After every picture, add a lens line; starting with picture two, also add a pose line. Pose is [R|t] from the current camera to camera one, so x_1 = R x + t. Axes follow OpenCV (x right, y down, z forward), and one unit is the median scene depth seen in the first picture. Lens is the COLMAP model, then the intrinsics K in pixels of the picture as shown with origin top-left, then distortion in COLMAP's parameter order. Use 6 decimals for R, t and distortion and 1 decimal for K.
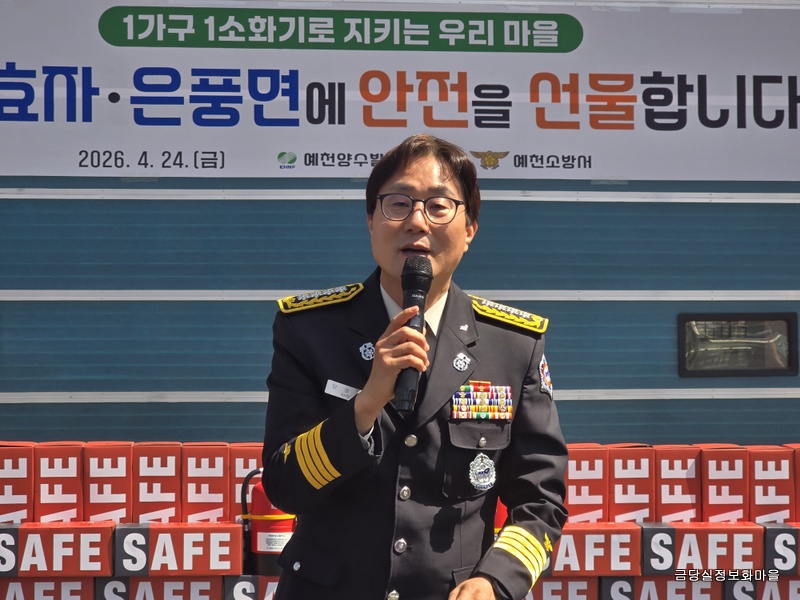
lens RADIAL K [[1874.1, 0, 400.0], [0, 1874.1, 300.0], [0, 0, 1]] dist [-0.374353, 4.684018]
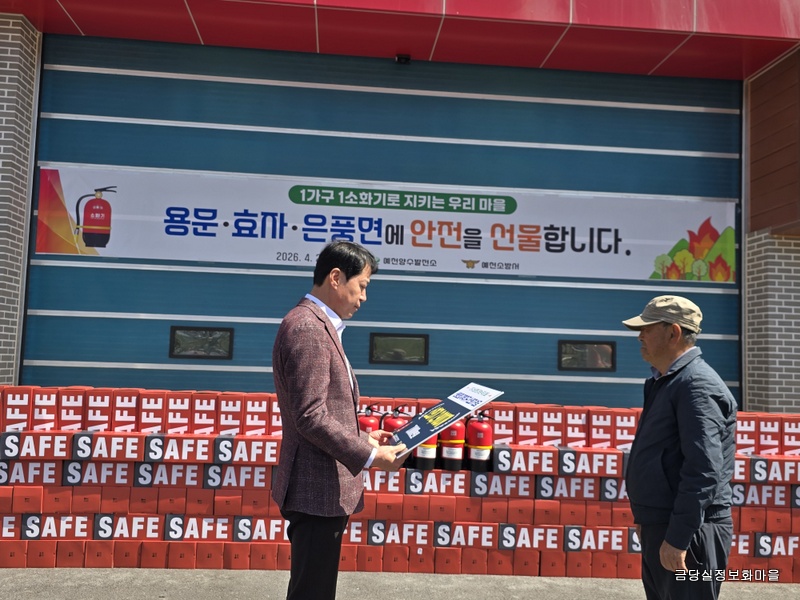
lens RADIAL K [[753.5, 0, 400.0], [0, 753.5, 300.0], [0, 0, 1]] dist [0.084433, -0.095058]
pose [[0.999301, 0.035055, -0.013019, -0.019914], [-0.035588, 0.998433, -0.043192, 0.005740], [0.011485, 0.043625, 0.998982, 0.148296]]
